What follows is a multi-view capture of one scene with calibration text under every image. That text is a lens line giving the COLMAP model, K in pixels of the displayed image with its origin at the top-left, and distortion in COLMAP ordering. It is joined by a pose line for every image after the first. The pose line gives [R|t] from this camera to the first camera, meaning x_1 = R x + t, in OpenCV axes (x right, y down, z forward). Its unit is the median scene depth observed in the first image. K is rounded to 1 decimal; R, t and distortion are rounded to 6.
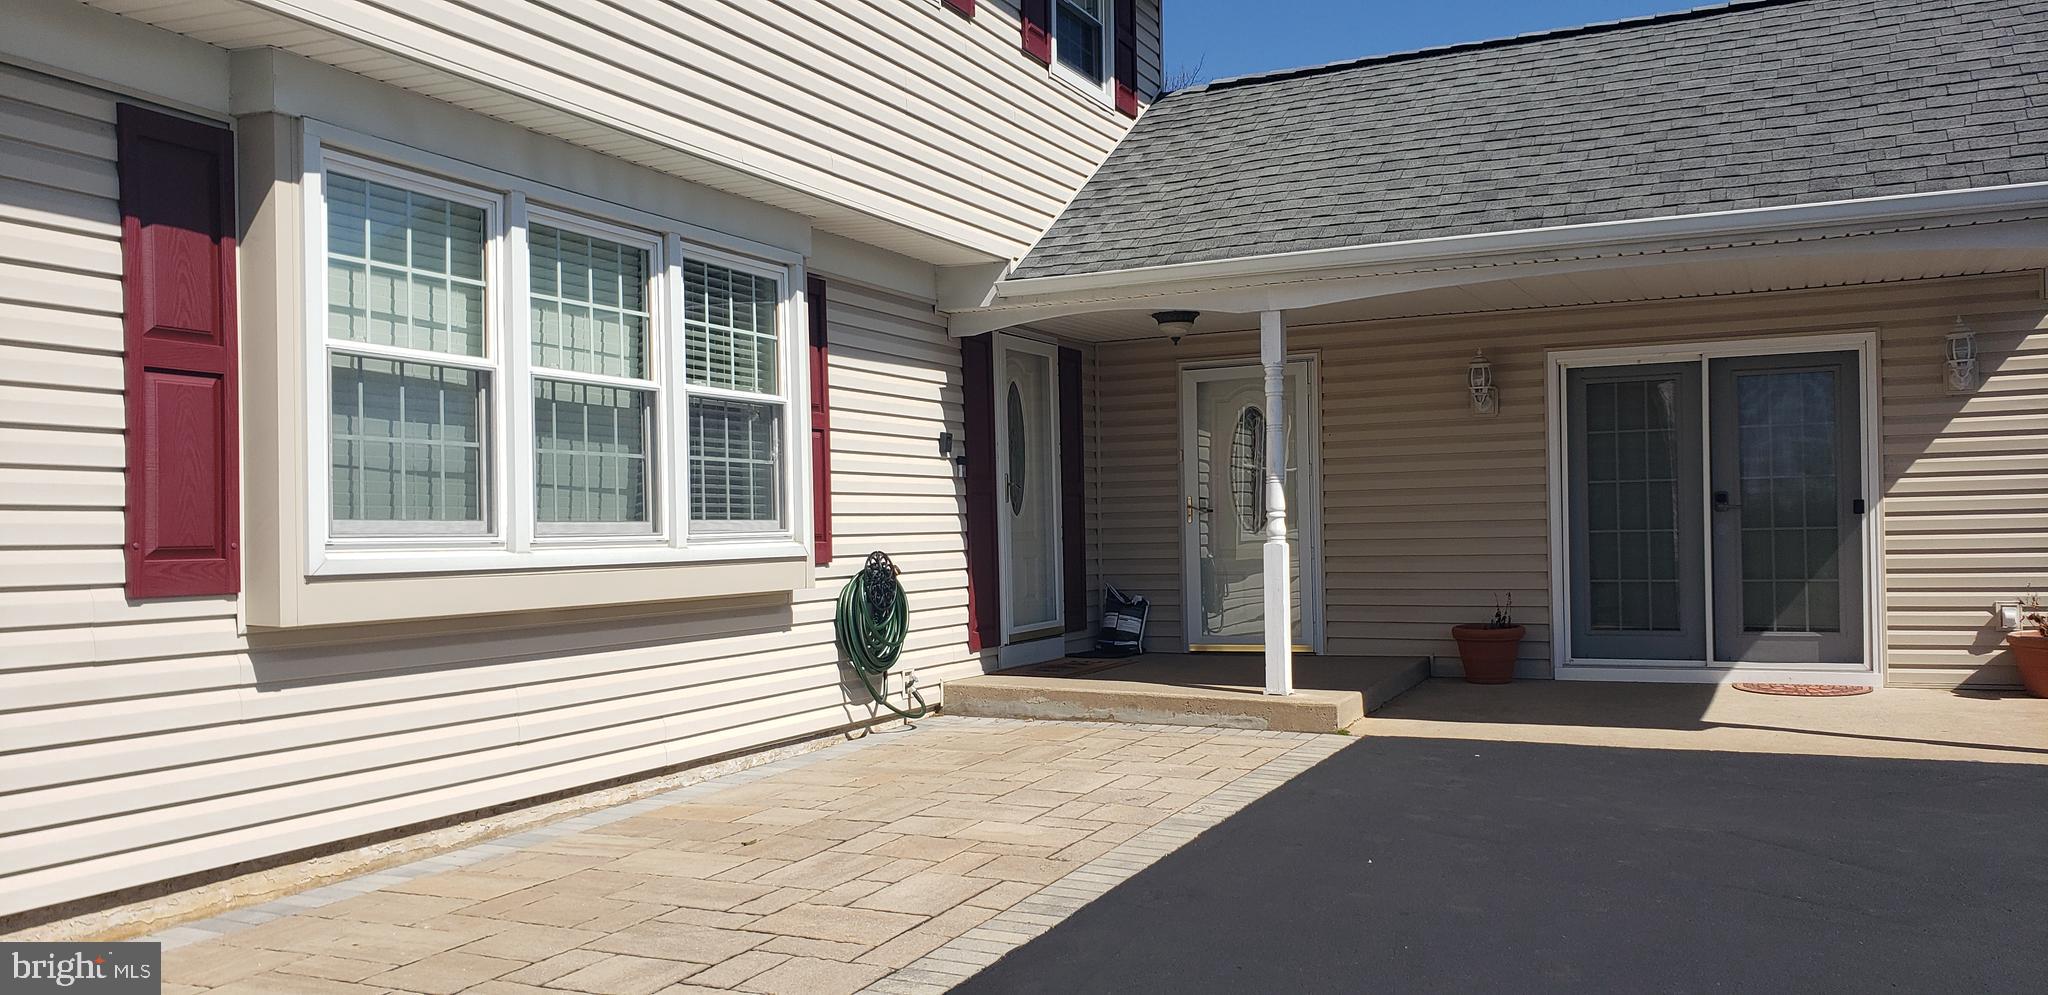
lens RADIAL K [[1595.0, 0, 1028.6], [0, 1595.0, 508.1], [0, 0, 1]] dist [0.035434, 0.005981]
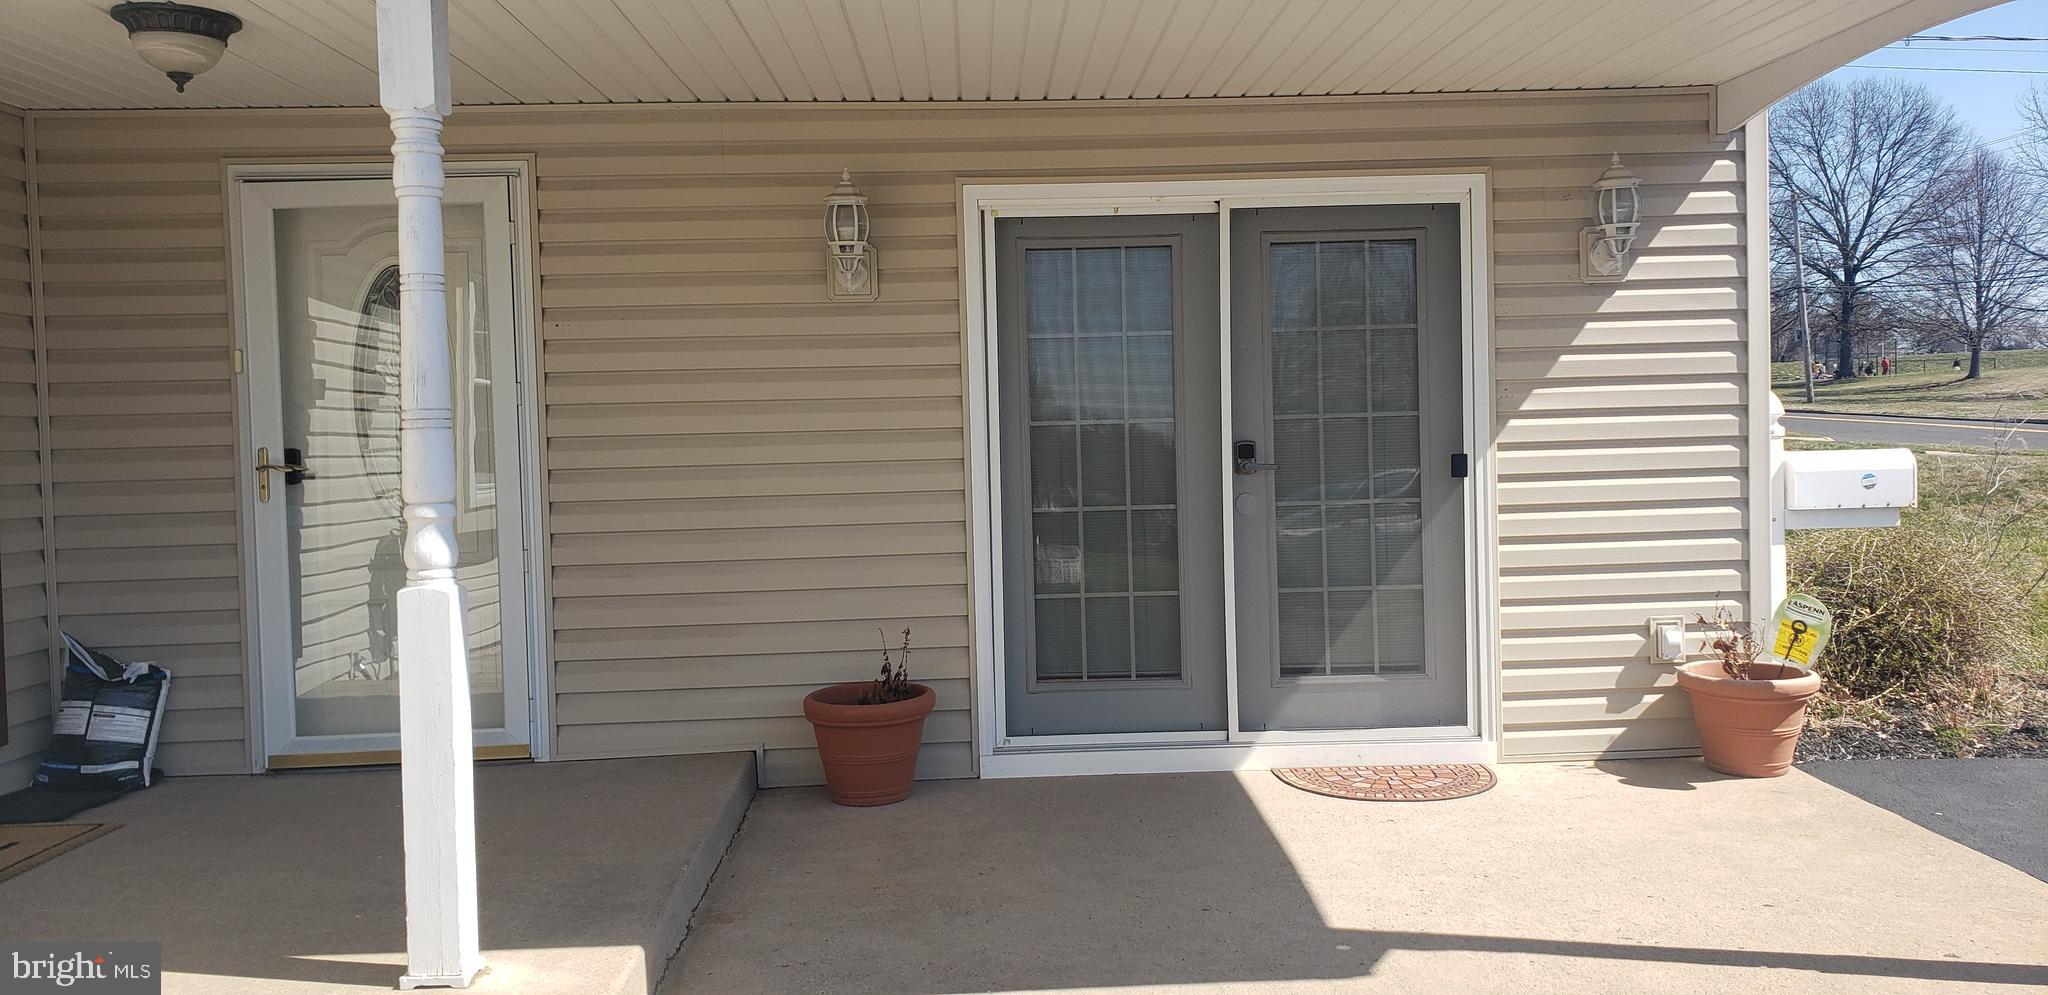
lens RADIAL K [[1595.0, 0, 1028.6], [0, 1595.0, 508.1], [0, 0, 1]] dist [0.035434, 0.005981]
pose [[0.886565, -0.021476, 0.462105, 0.092256], [0.002776, 0.999151, 0.041109, -0.009725], [-0.462595, -0.035163, 0.885872, 0.522154]]
